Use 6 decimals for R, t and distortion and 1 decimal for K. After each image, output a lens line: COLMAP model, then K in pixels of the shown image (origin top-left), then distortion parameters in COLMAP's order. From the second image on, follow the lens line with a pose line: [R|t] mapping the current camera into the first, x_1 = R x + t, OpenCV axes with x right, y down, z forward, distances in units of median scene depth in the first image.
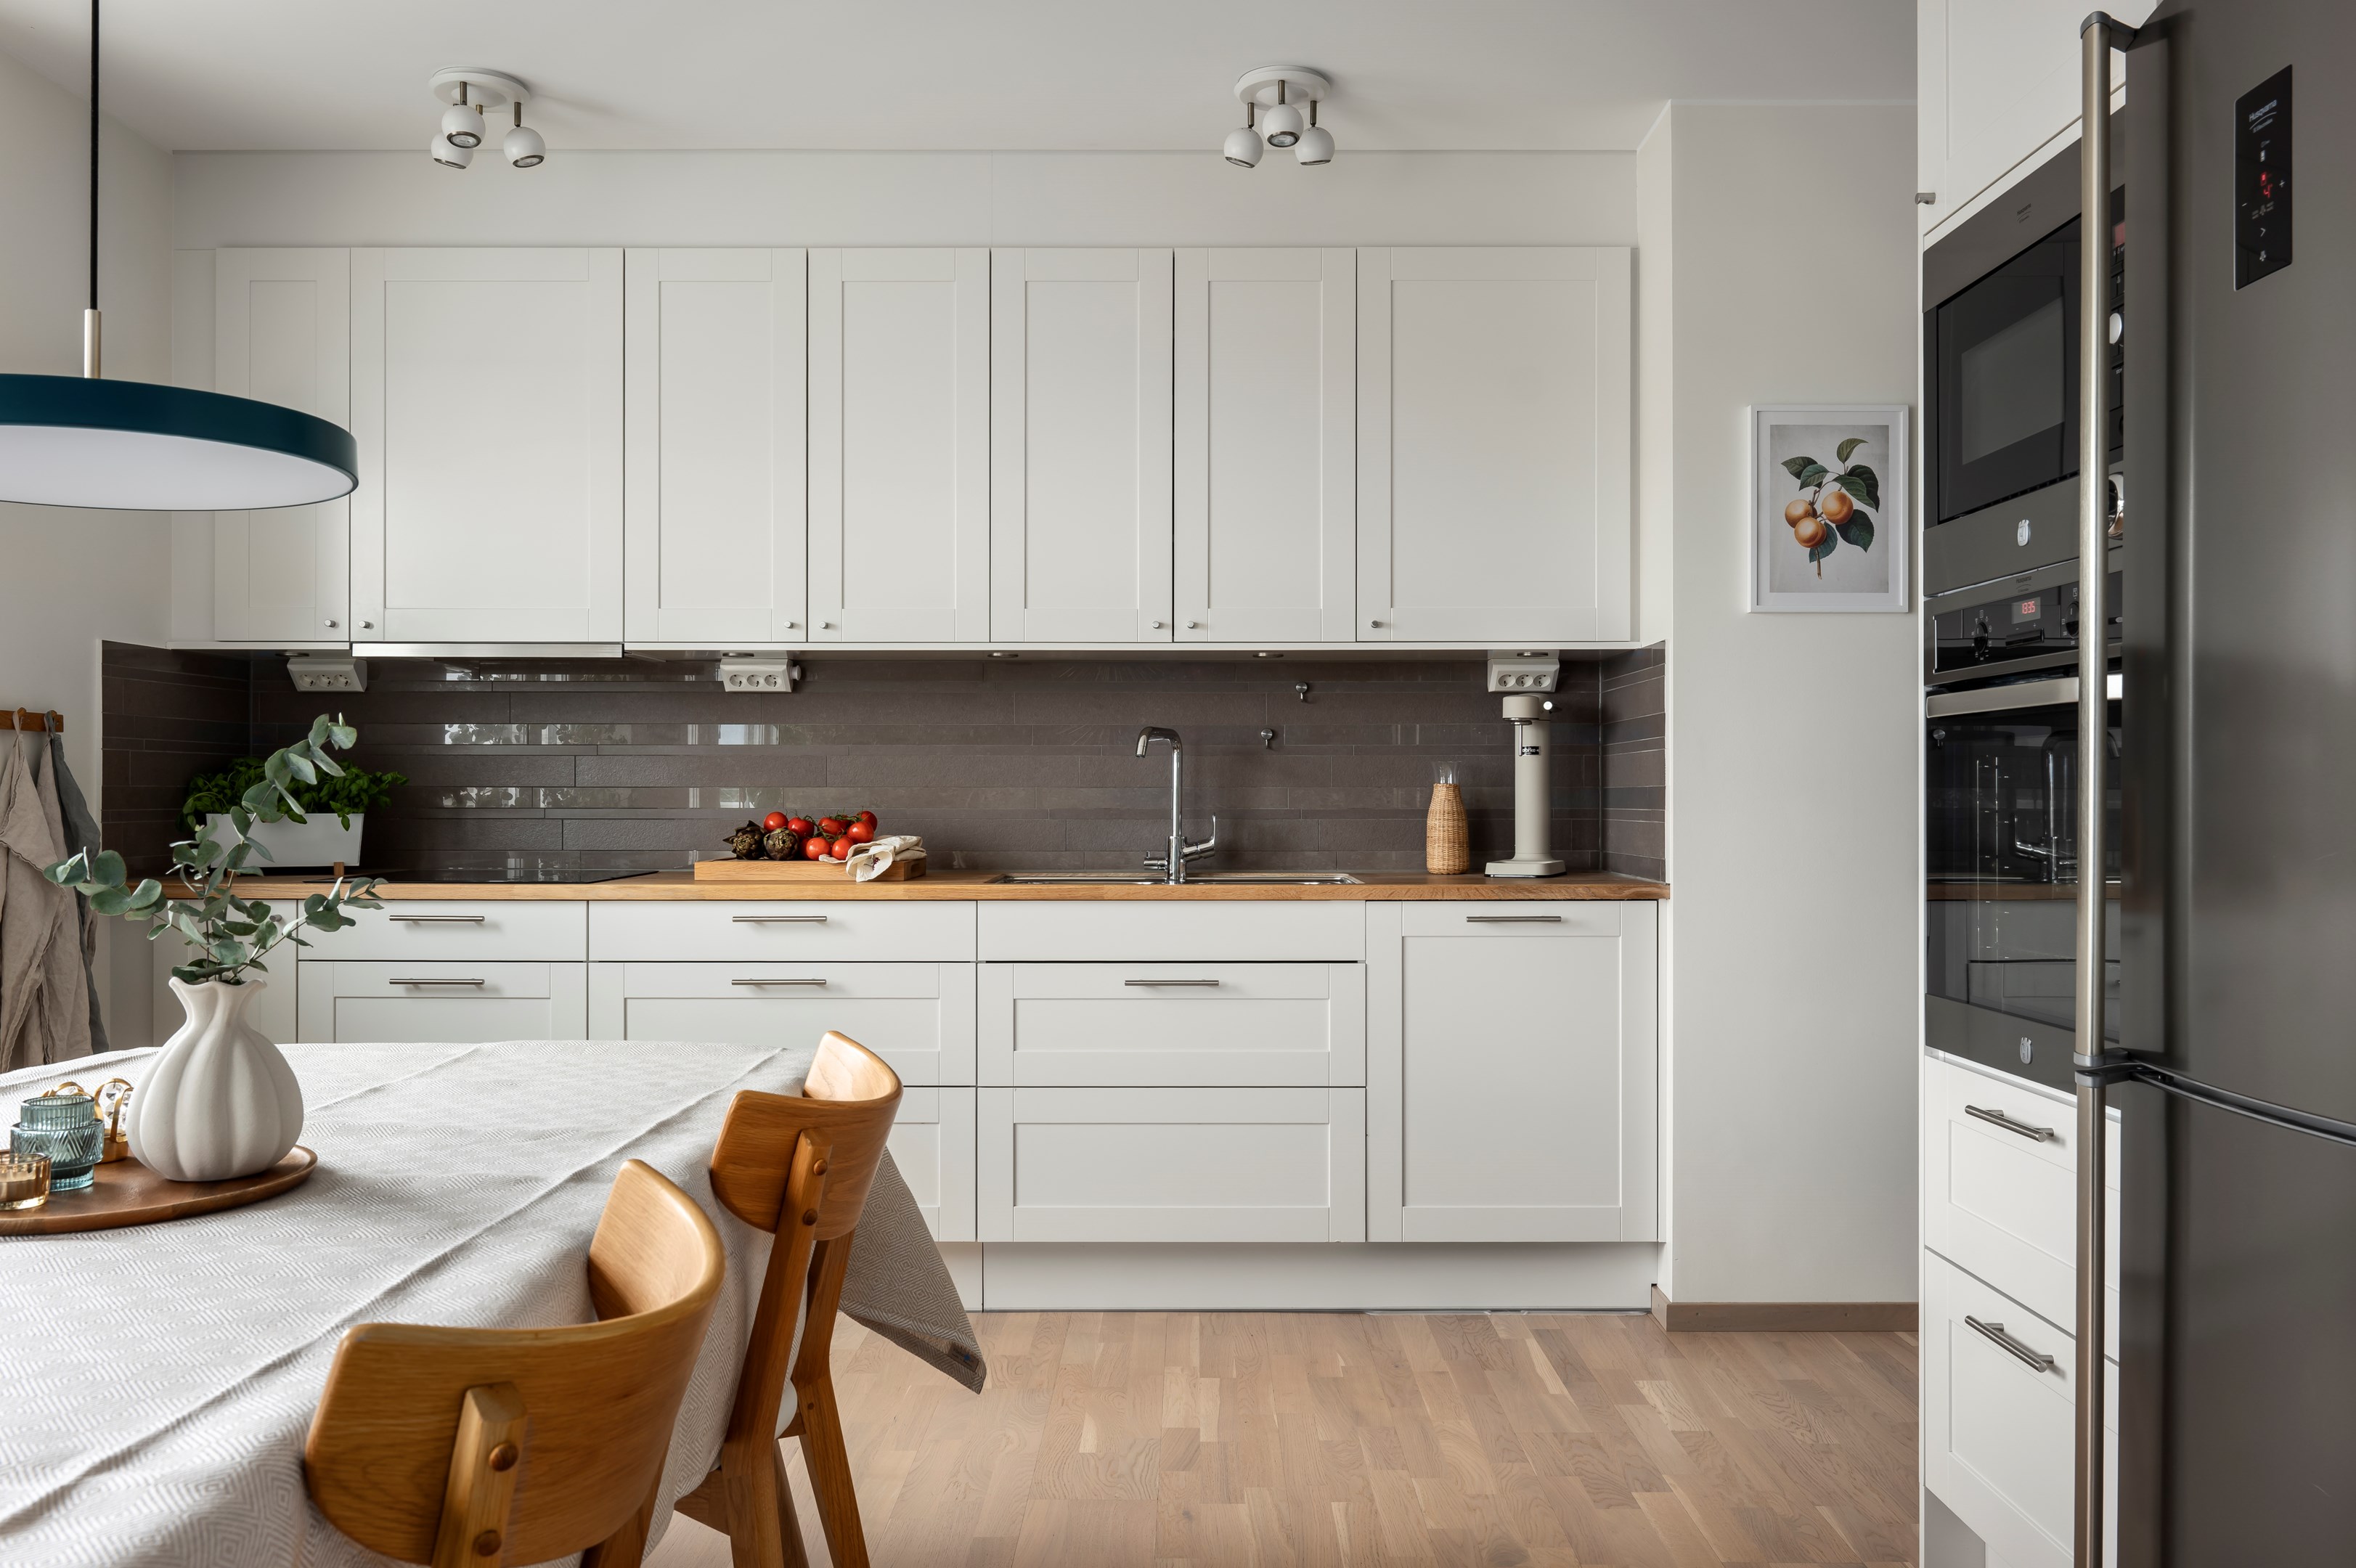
lens RADIAL K [[1842.8, 0, 1178.0], [0, 1842.8, 784.0], [0, 0, 1]] dist [-0.002222, -0.005179]
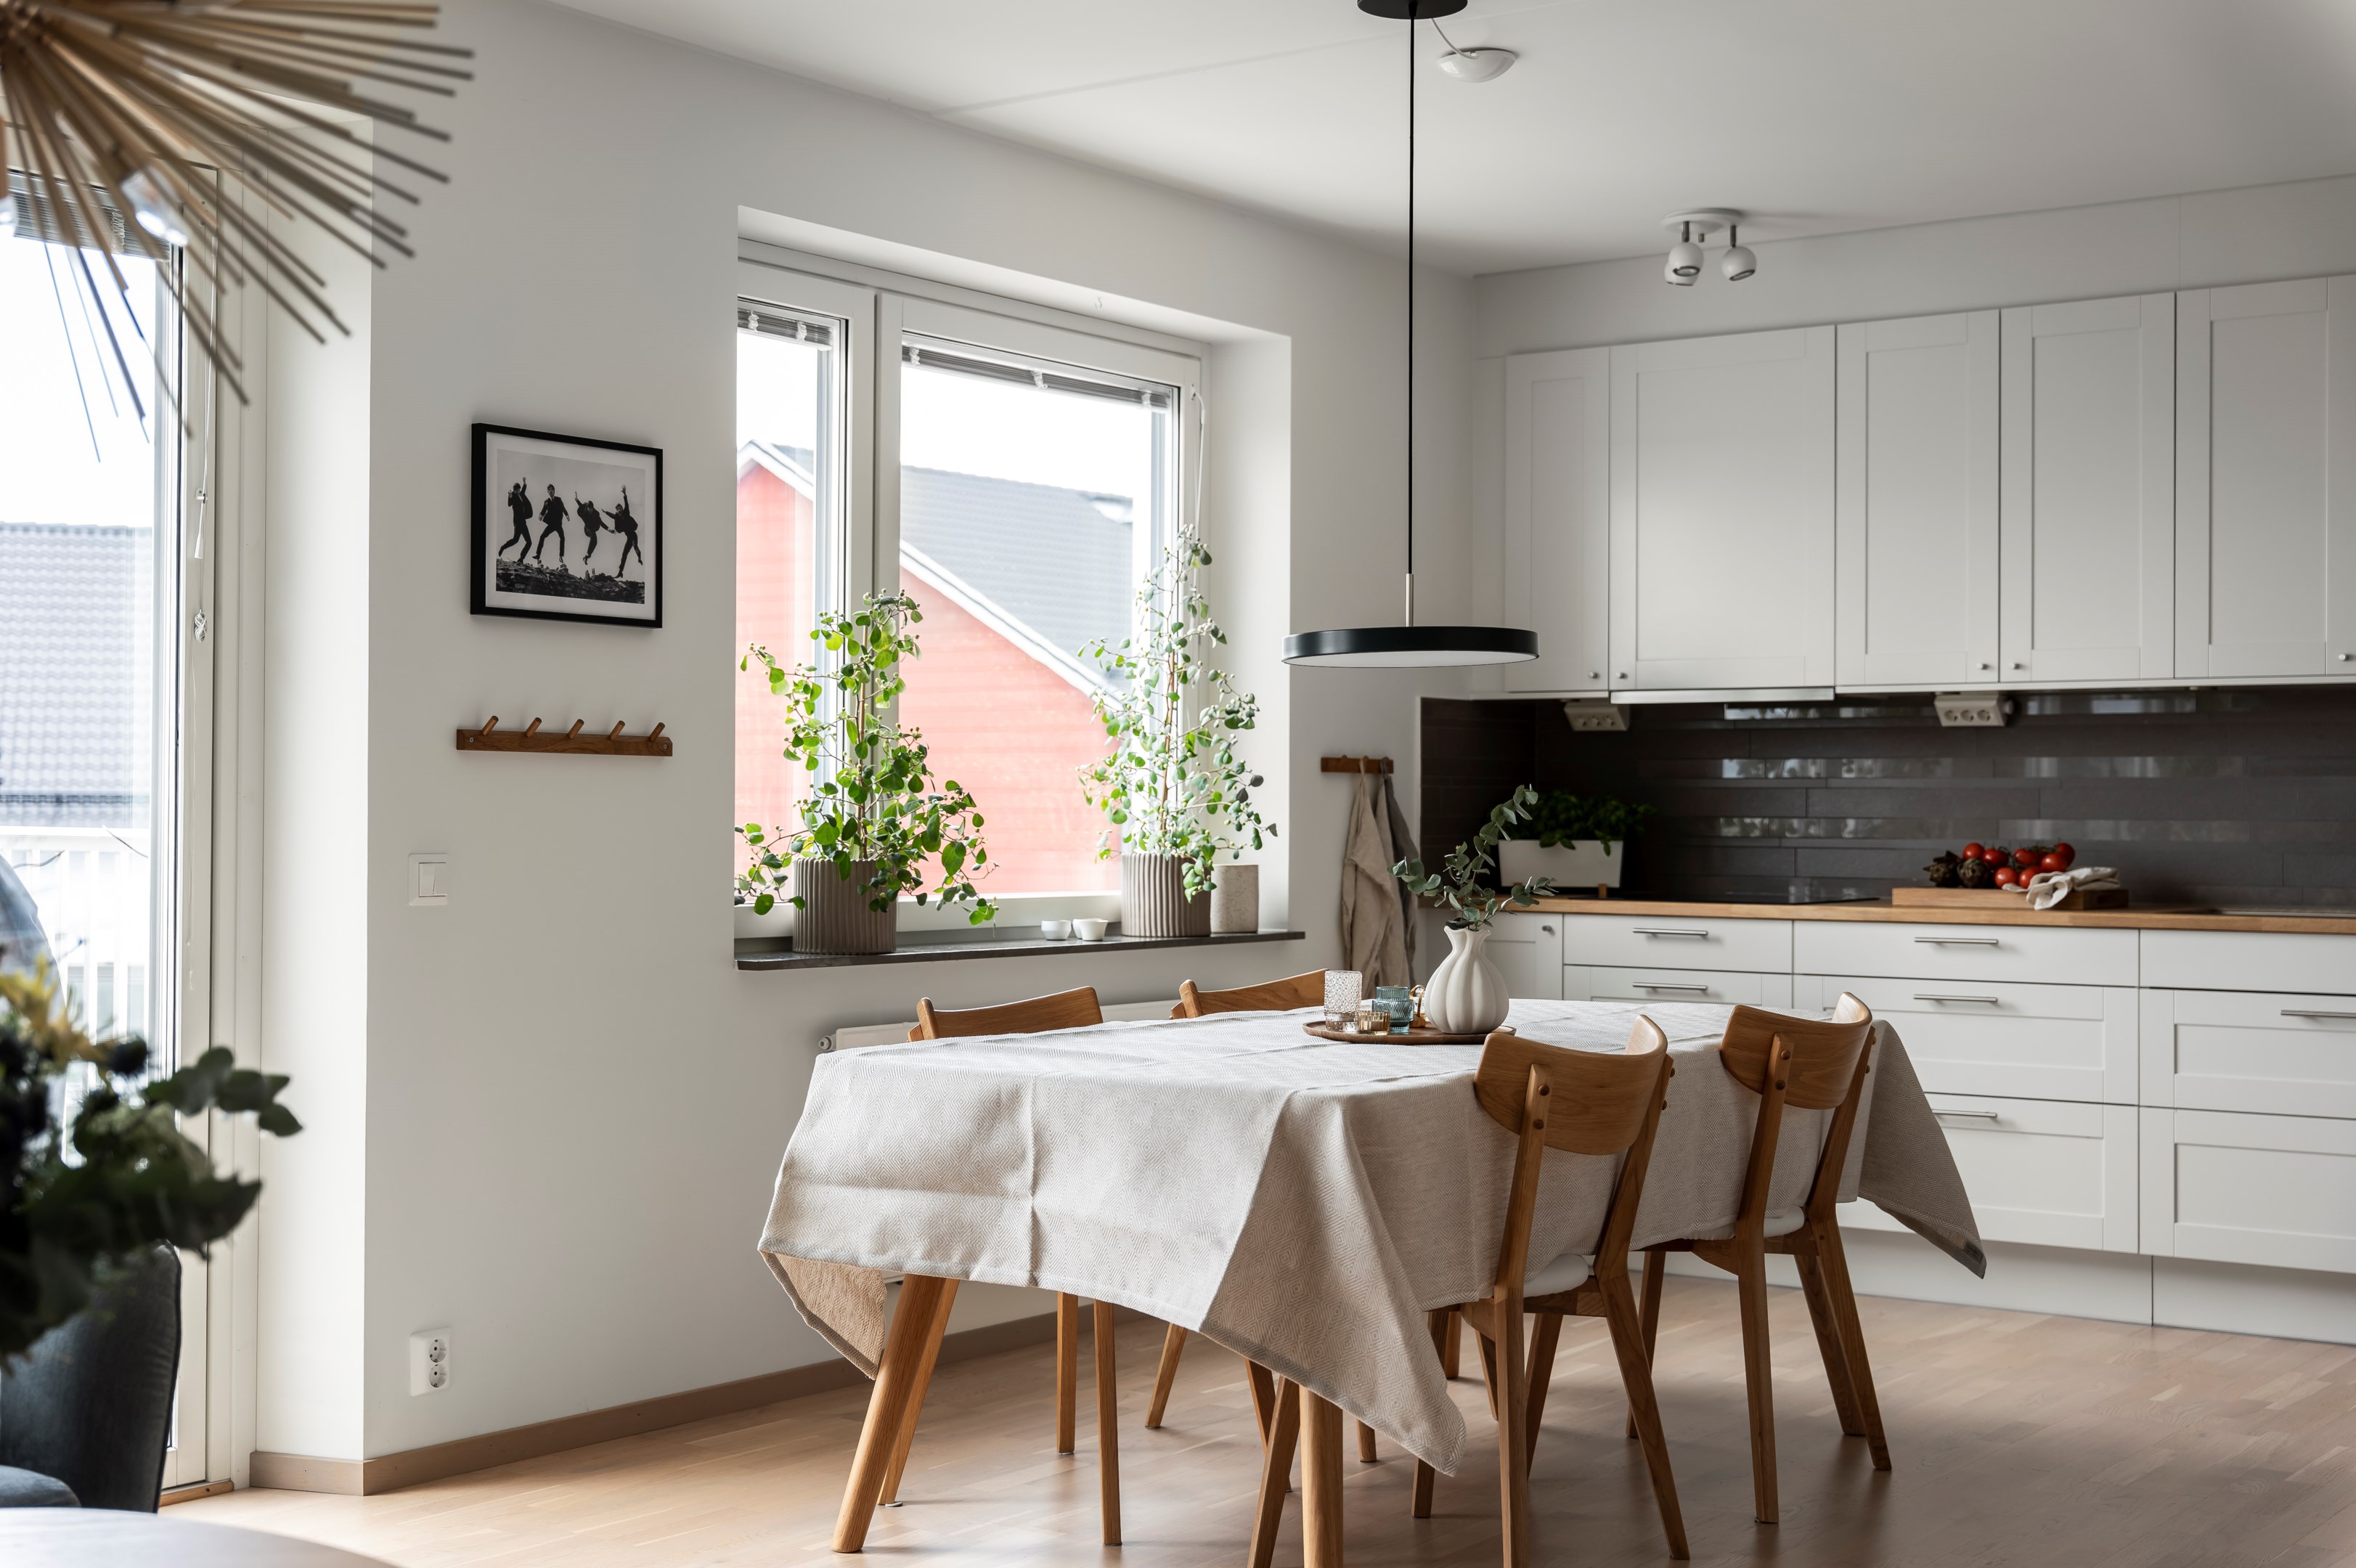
lens RADIAL K [[2977.9, 0, 1170.5], [0, 2977.9, 808.1], [0, 0, 1]] dist [-0.022622, 0.085774]
pose [[0.815320, 0.003177, -0.579002, 0.413421], [-0.001135, 0.999992, 0.003888, -0.011605], [0.579009, -0.002513, 0.815317, -0.689425]]
